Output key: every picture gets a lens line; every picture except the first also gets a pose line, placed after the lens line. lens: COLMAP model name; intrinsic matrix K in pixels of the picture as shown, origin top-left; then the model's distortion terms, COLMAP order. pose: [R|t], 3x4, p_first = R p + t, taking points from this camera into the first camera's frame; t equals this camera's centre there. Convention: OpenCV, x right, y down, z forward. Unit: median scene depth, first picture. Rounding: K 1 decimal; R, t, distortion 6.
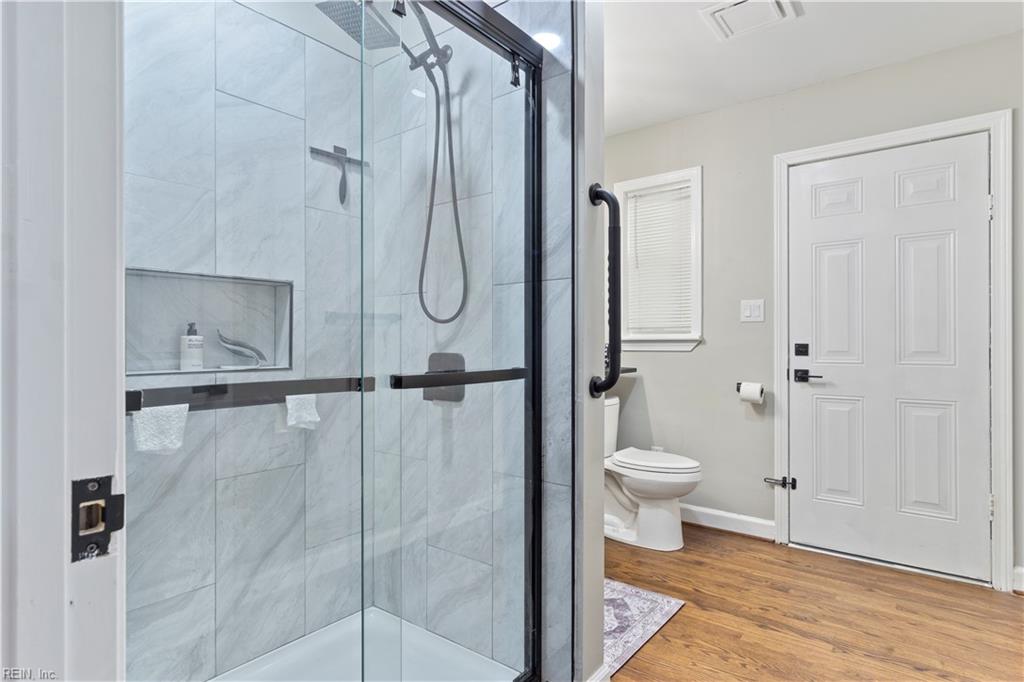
lens RADIAL K [[556.2, 0, 512.9], [0, 556.2, 344.5], [0, 0, 1]] dist [-0.004170, 0.005286]
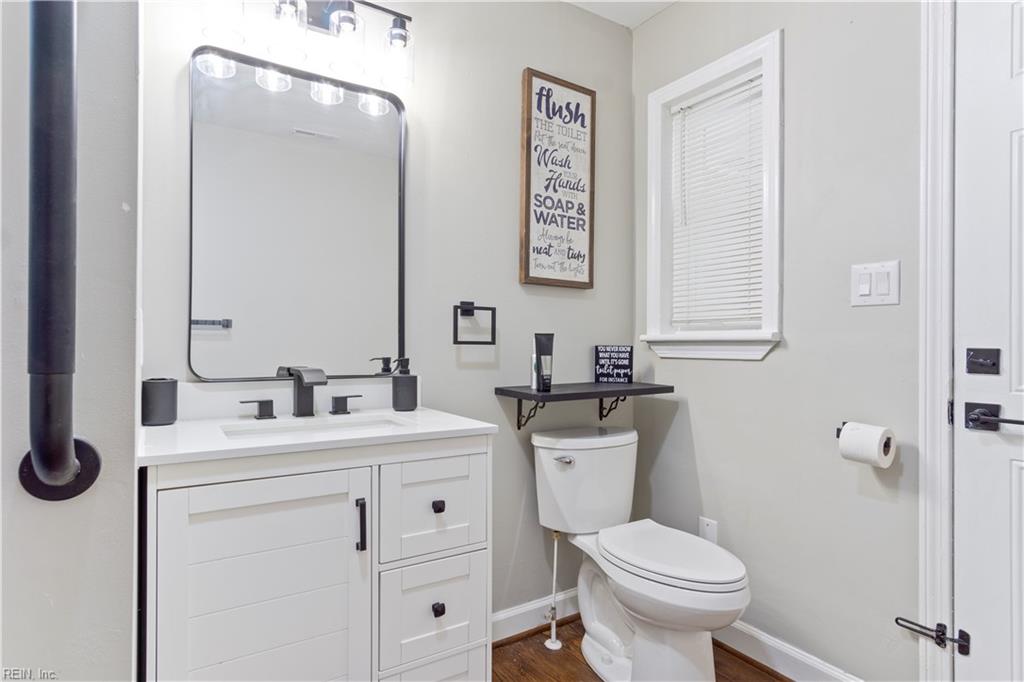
lens RADIAL K [[556.2, 0, 504.0], [0, 556.2, 345.1], [0, 0, 1]] dist [-0.004170, 0.005286]
pose [[0.942377, 0.007434, -0.334471, 0.288336], [-0.008534, 0.999962, -0.001819, 0.000152], [0.334444, 0.004569, 0.942404, 0.413094]]
